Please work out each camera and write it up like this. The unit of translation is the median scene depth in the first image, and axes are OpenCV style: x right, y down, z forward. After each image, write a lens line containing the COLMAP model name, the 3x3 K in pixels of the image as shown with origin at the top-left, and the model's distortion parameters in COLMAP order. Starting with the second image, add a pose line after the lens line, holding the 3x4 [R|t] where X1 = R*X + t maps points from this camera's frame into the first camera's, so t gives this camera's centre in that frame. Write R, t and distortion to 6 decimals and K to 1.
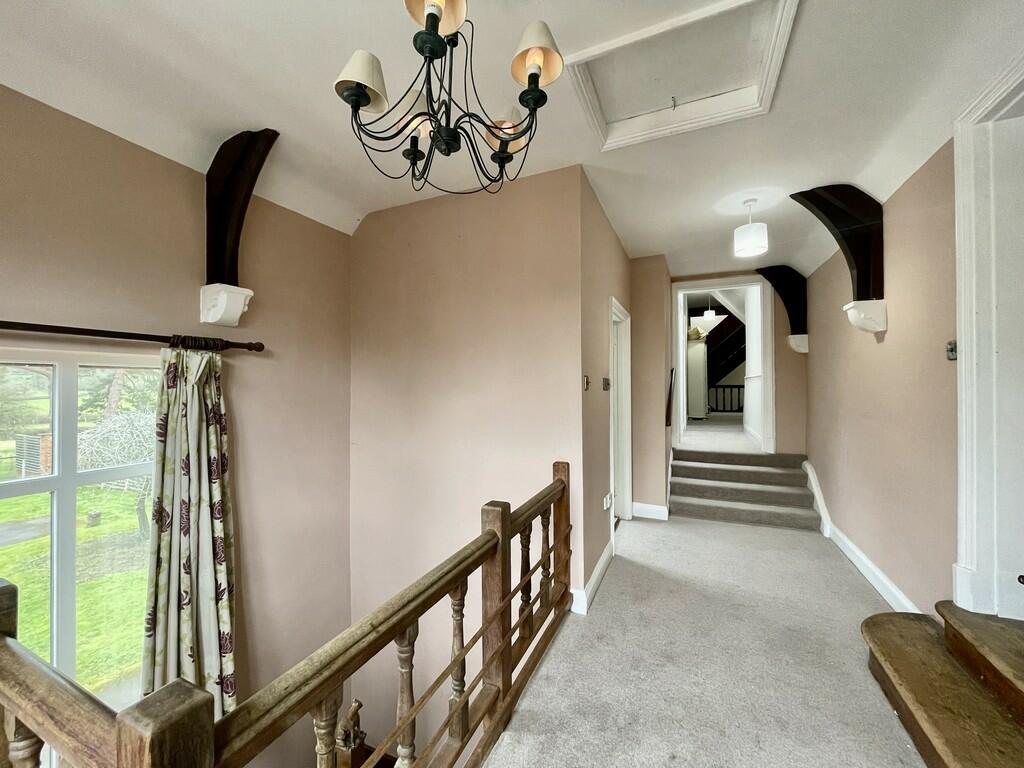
lens RADIAL K [[411.7, 0, 504.2], [0, 411.7, 384.3], [0, 0, 1]] dist [-0.001031, -0.000262]
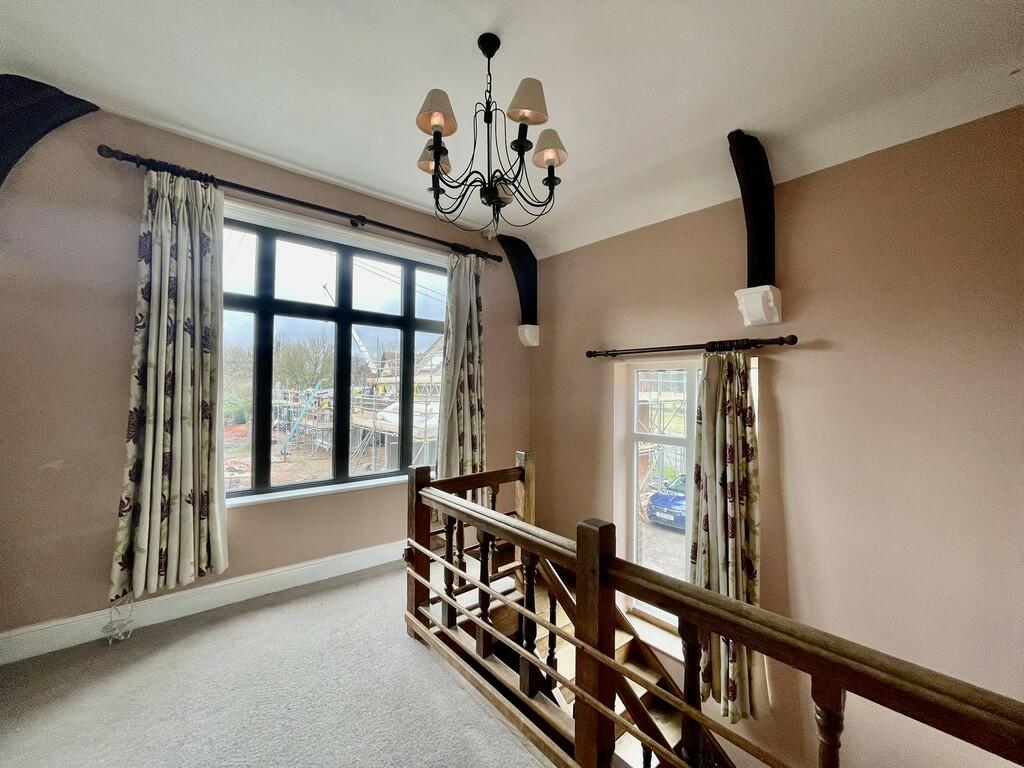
lens RADIAL K [[411.7, 0, 504.2], [0, 411.7, 384.3], [0, 0, 1]] dist [-0.001031, -0.000262]
pose [[-0.426168, -0.016592, -0.904492, 0.576011], [-0.009637, 0.999858, -0.013801, 0.032378], [0.904593, 0.002835, -0.426267, 0.873629]]
